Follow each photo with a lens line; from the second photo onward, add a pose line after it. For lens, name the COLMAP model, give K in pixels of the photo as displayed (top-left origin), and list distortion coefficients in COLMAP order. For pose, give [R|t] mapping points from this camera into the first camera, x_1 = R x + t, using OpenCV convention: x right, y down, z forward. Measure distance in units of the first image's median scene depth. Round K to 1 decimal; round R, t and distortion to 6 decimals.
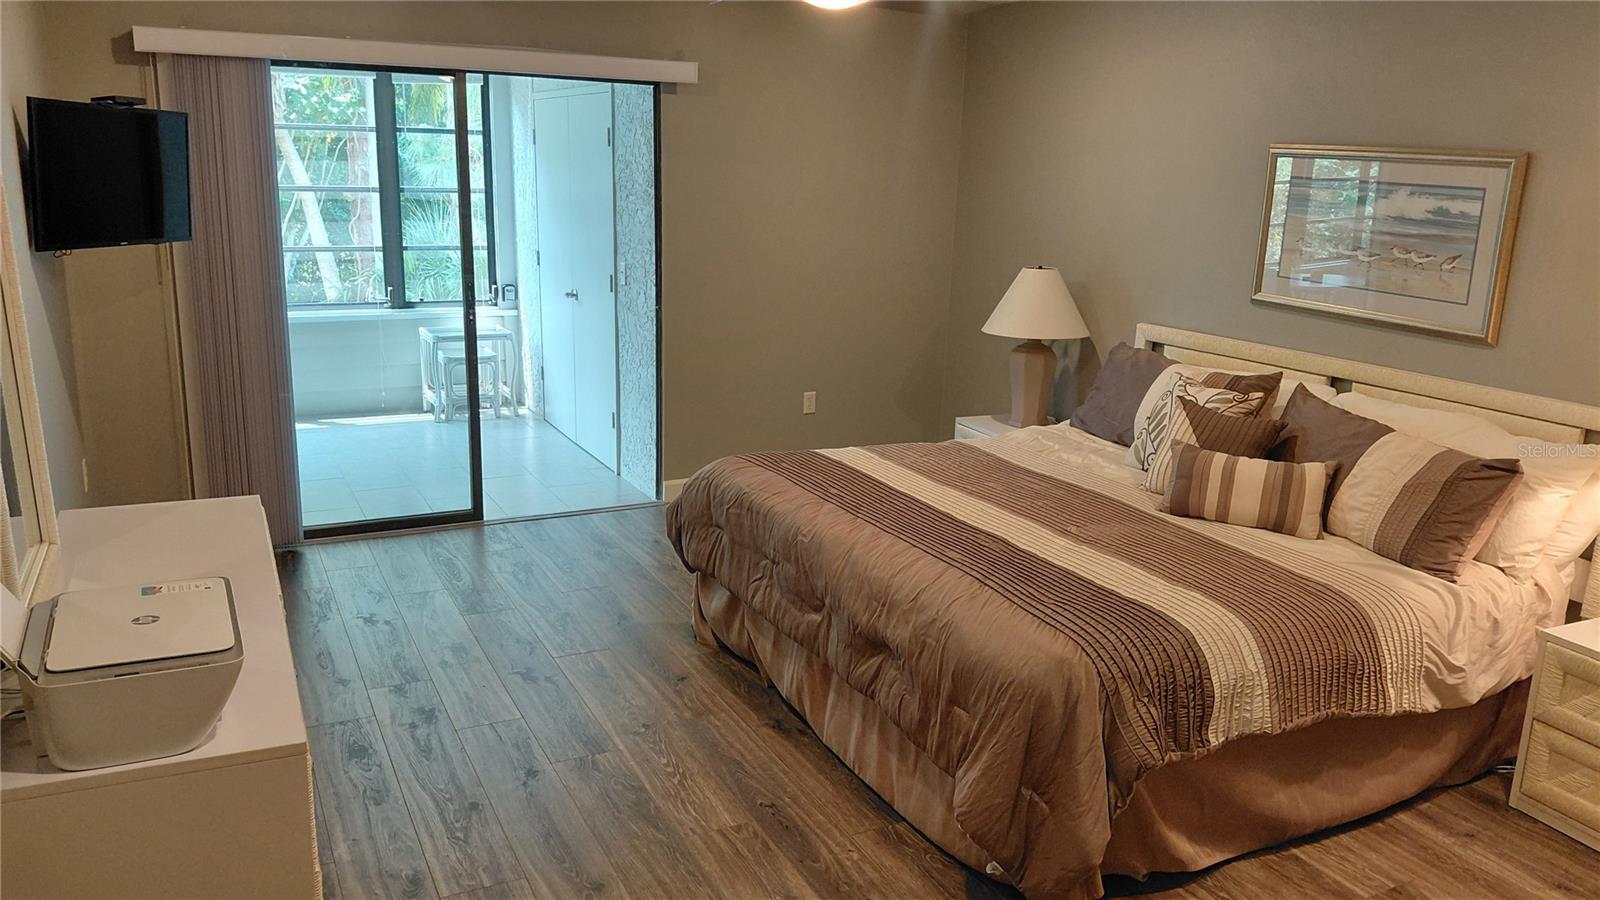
lens RADIAL K [[1191.3, 0, 805.3], [0, 1191.3, 449.6], [0, 0, 1]] dist [0.068783, -0.005320]
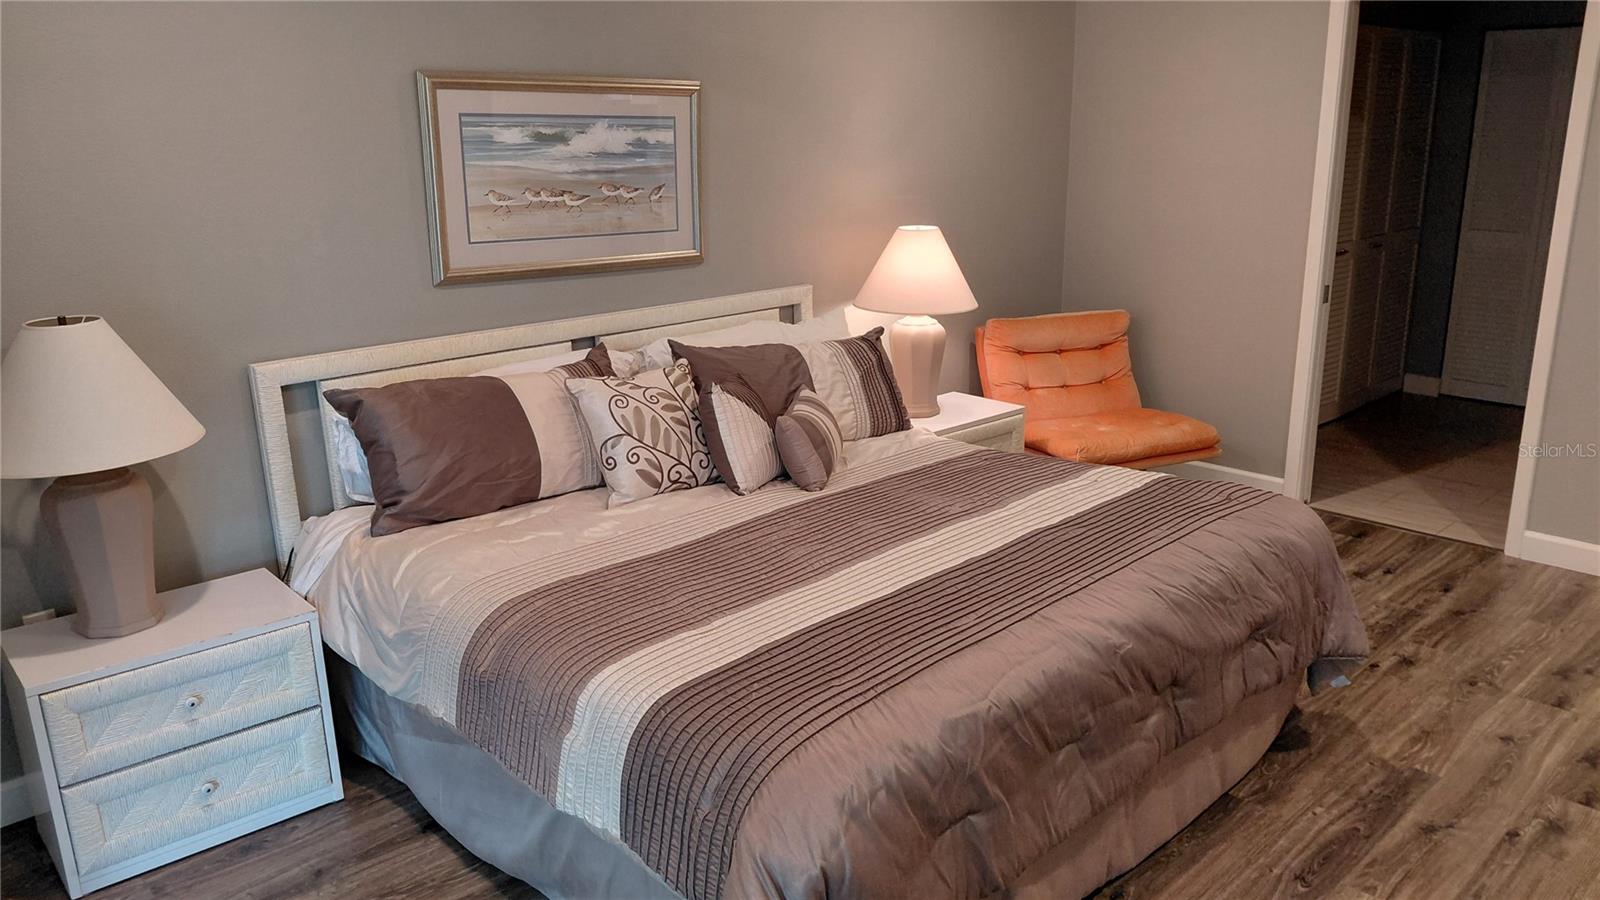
lens RADIAL K [[1191.3, 0, 798.7], [0, 1191.3, 448.6], [0, 0, 1]] dist [0.068783, -0.005320]
pose [[-0.269375, -0.263104, 0.926398, -0.478711], [0.259889, 0.906406, 0.332996, -0.260807], [-0.927305, 0.330462, -0.175785, 1.132053]]
